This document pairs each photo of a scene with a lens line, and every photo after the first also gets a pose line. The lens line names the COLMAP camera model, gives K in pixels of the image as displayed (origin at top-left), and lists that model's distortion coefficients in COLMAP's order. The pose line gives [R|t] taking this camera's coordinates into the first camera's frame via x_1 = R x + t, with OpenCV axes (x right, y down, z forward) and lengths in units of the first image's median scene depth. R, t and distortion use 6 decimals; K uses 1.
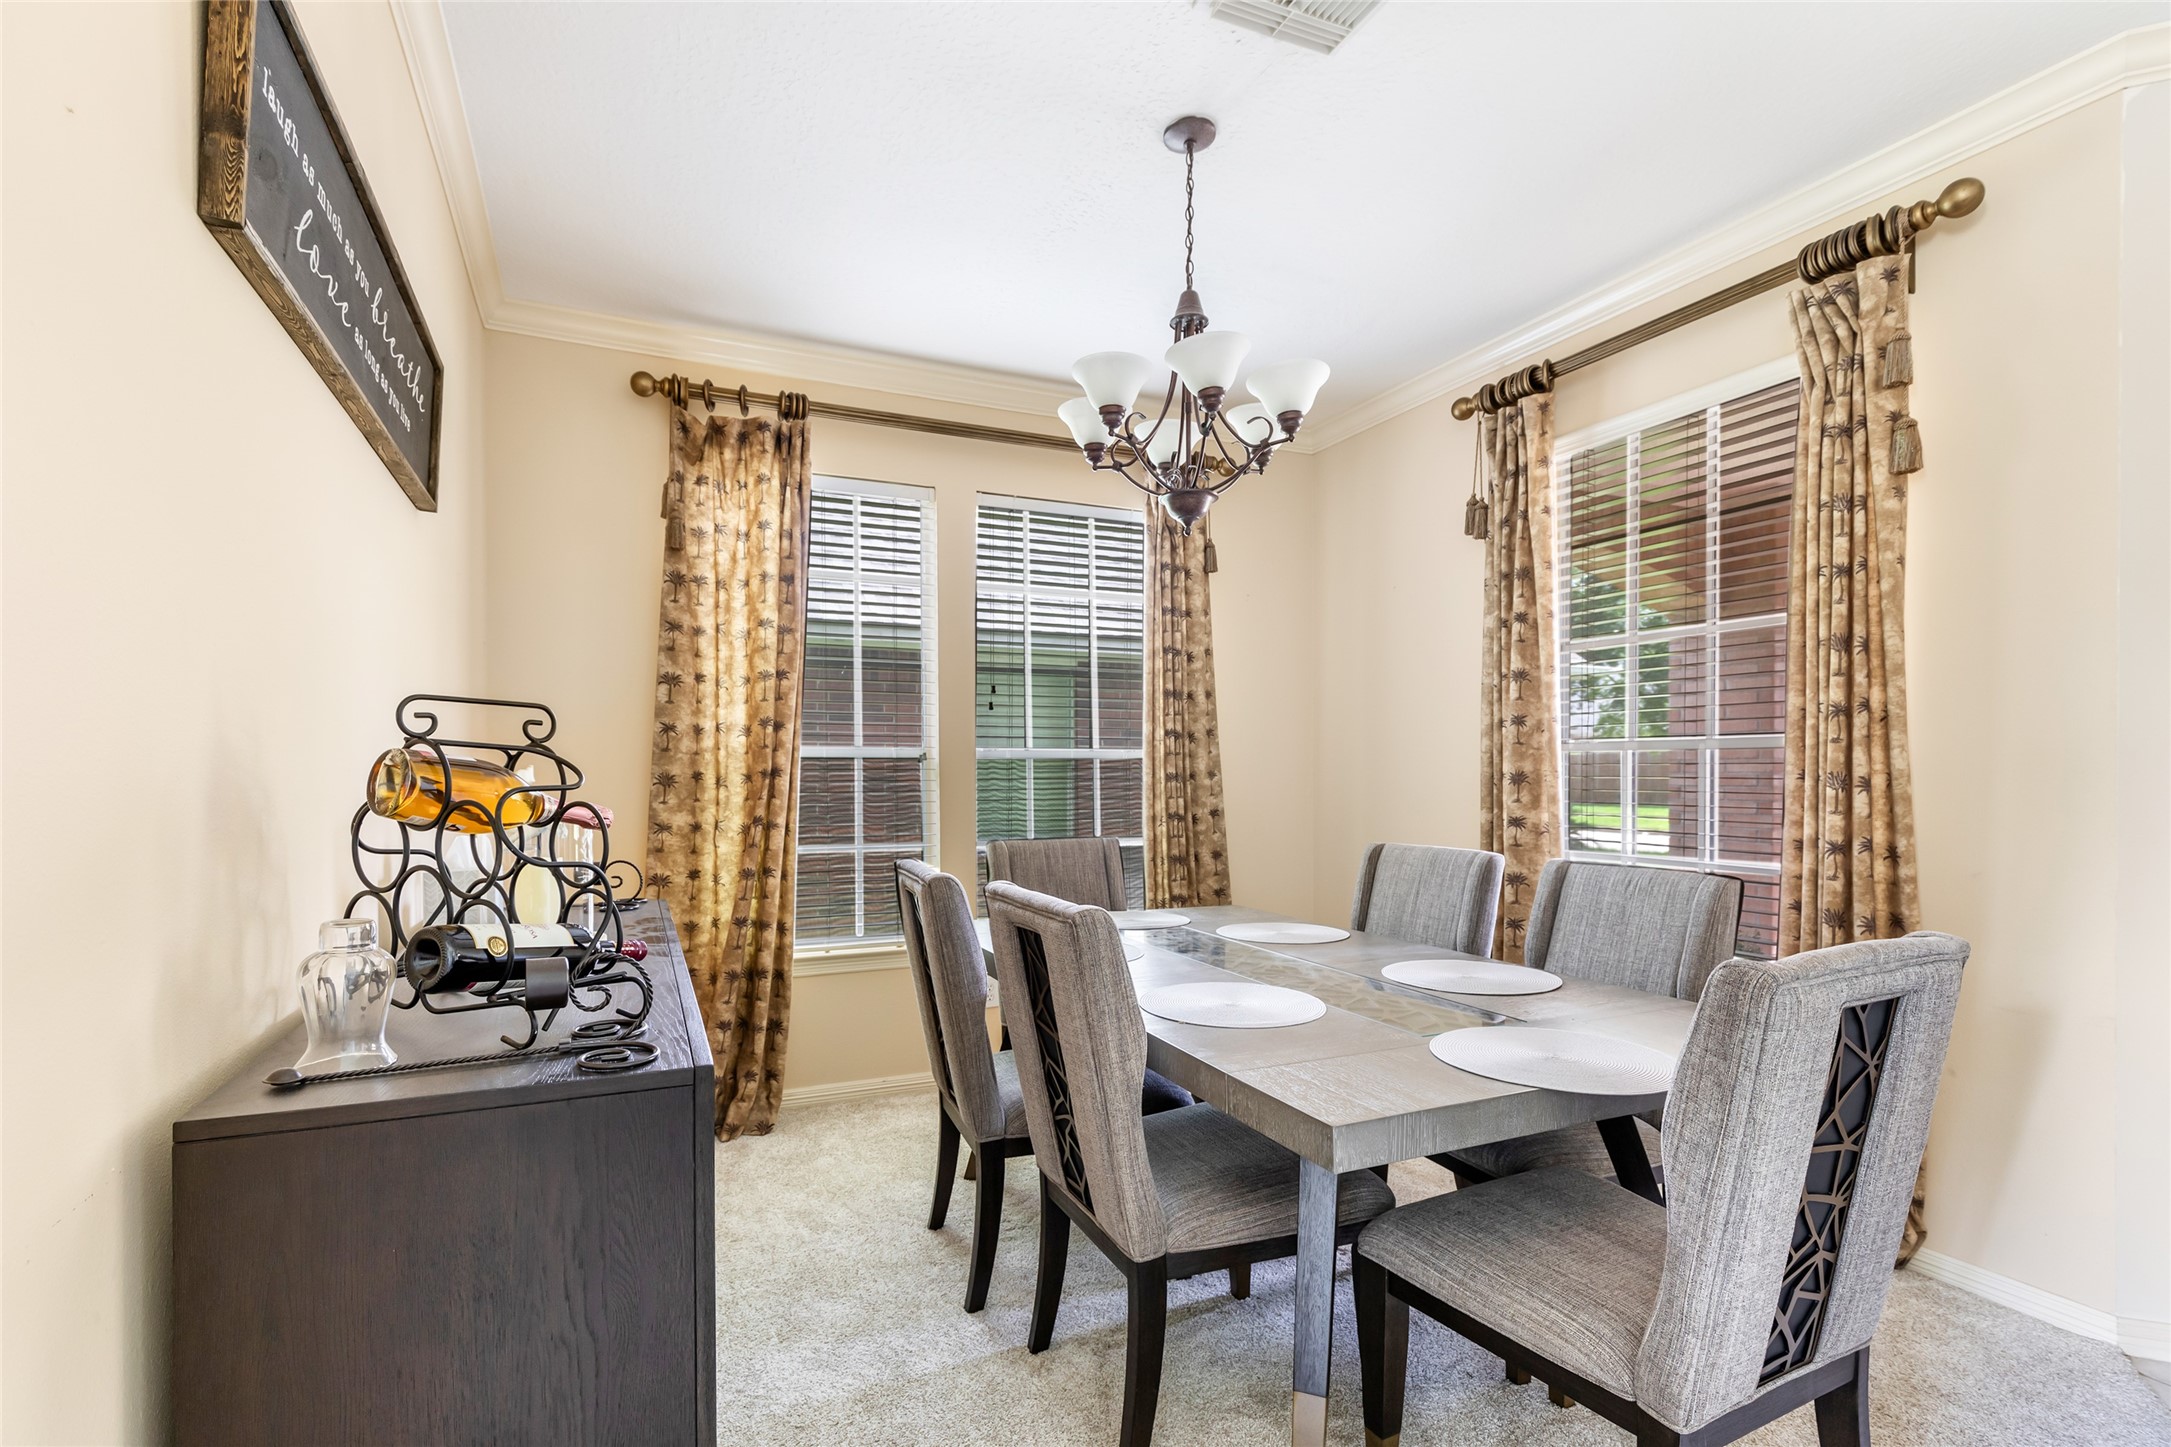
lens RADIAL K [[1001.4, 0, 1045.3], [0, 1001.4, 772.5], [0, 0, 1]] dist [0.001592, -0.000676]
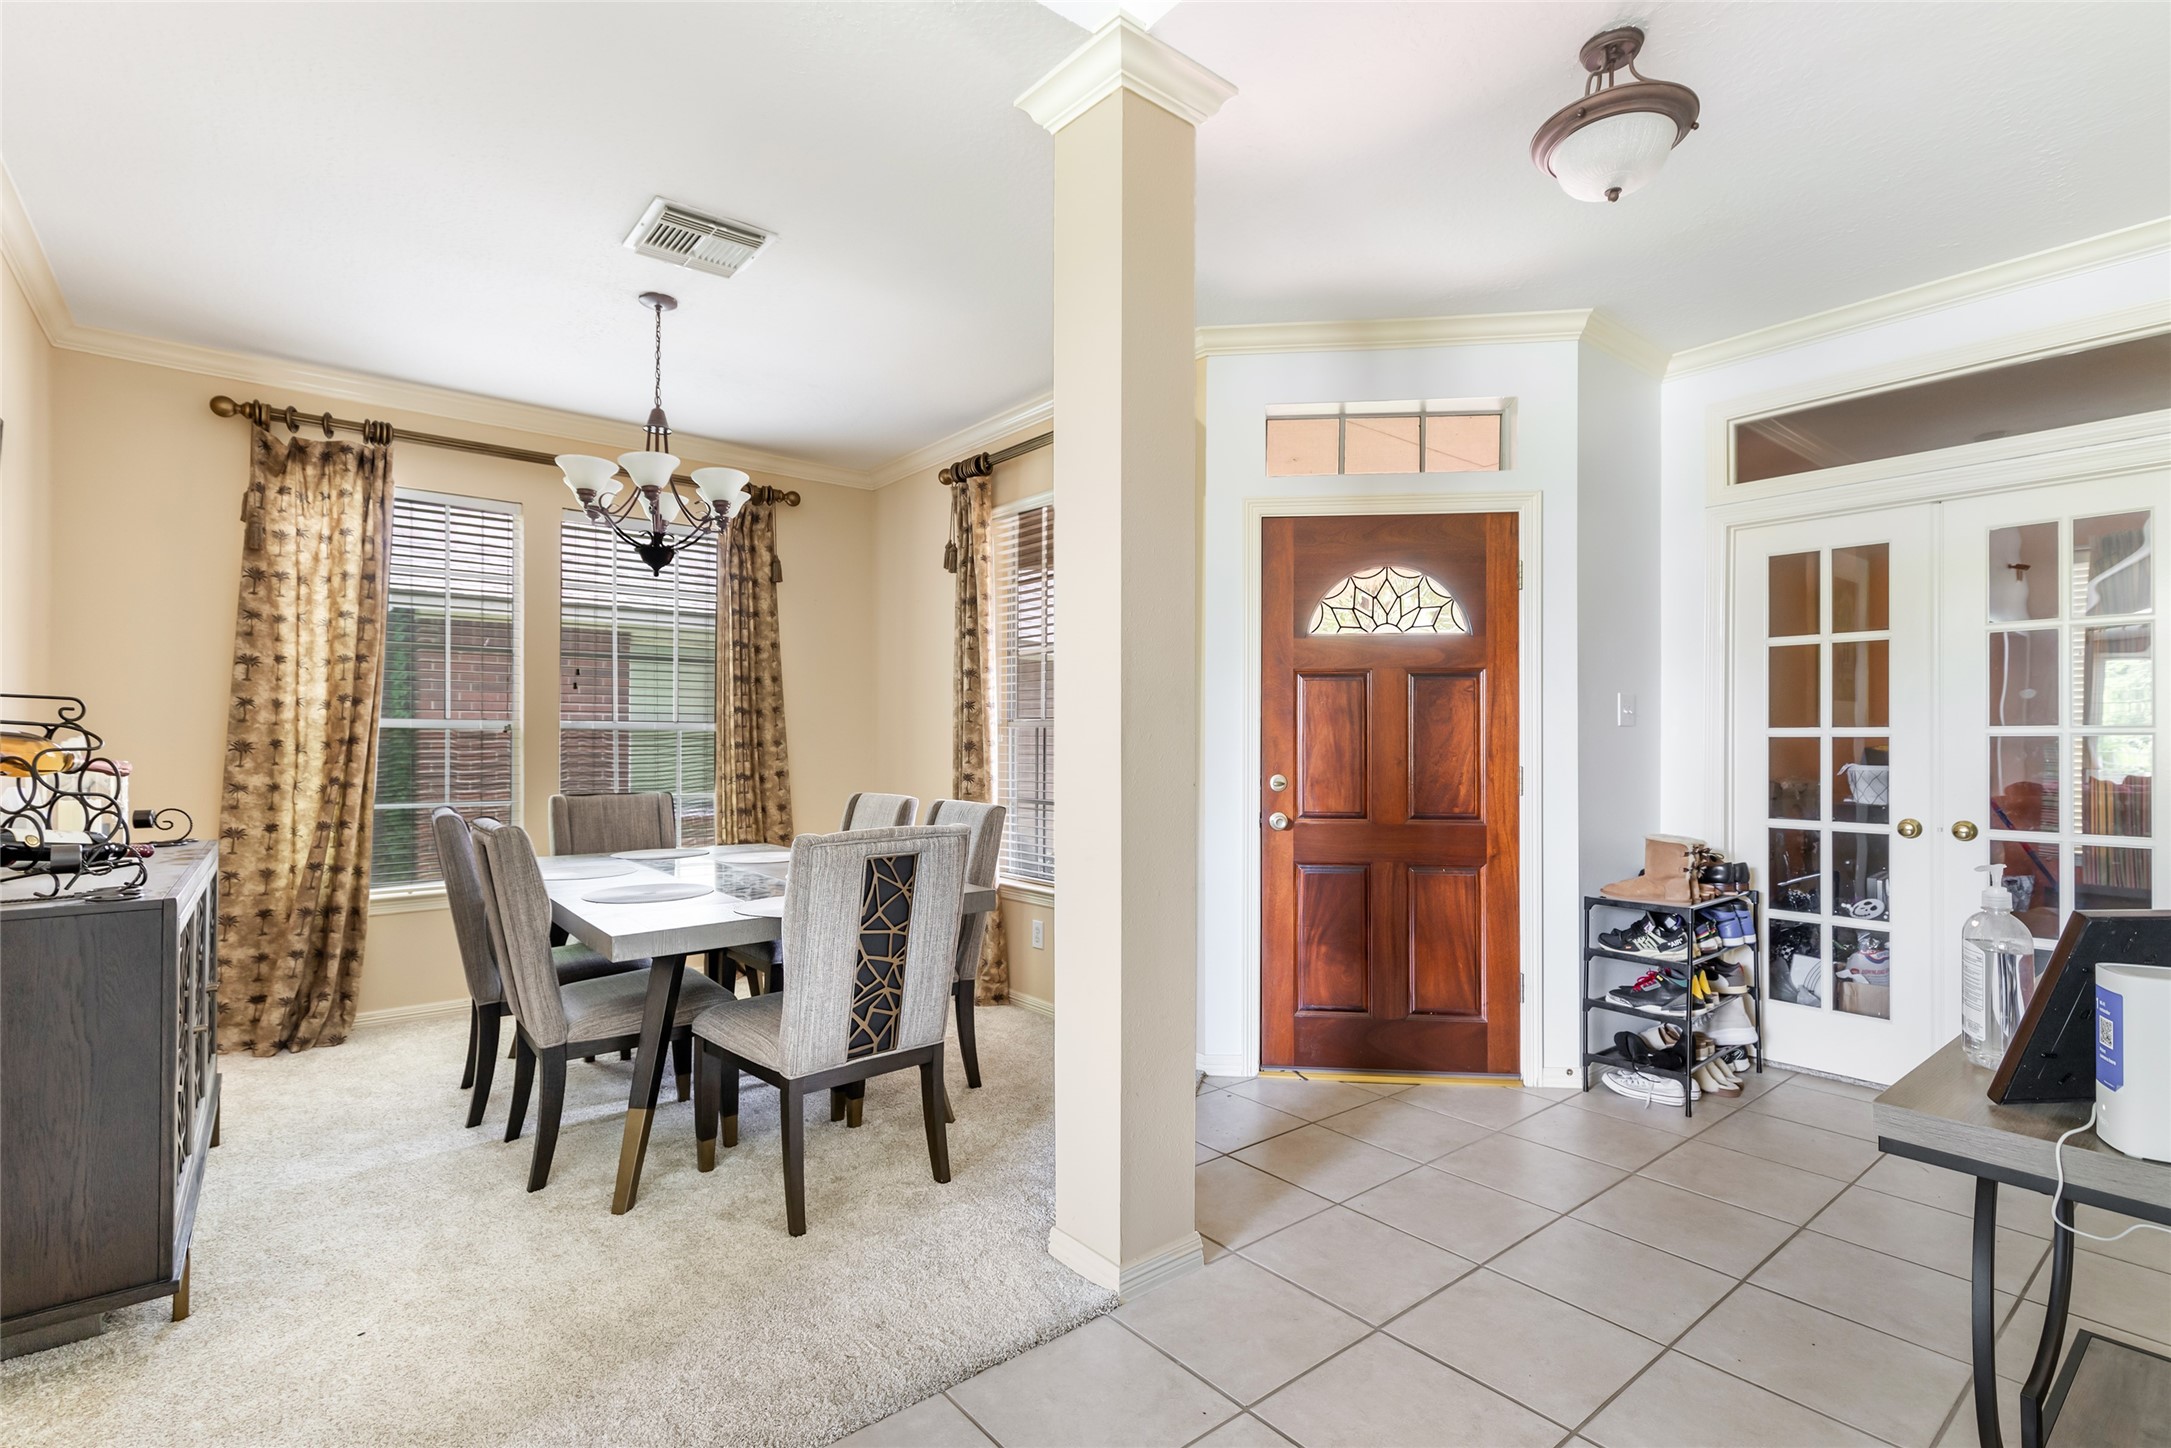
lens RADIAL K [[1001.4, 0, 1091.5], [0, 1001.4, 727.4], [0, 0, 1]] dist [0.001592, -0.000676]
pose [[0.959870, 0.006655, 0.280367, 0.240874], [-0.002649, 0.999889, -0.014664, -0.000404], [-0.280434, 0.013333, 0.959781, -0.392284]]
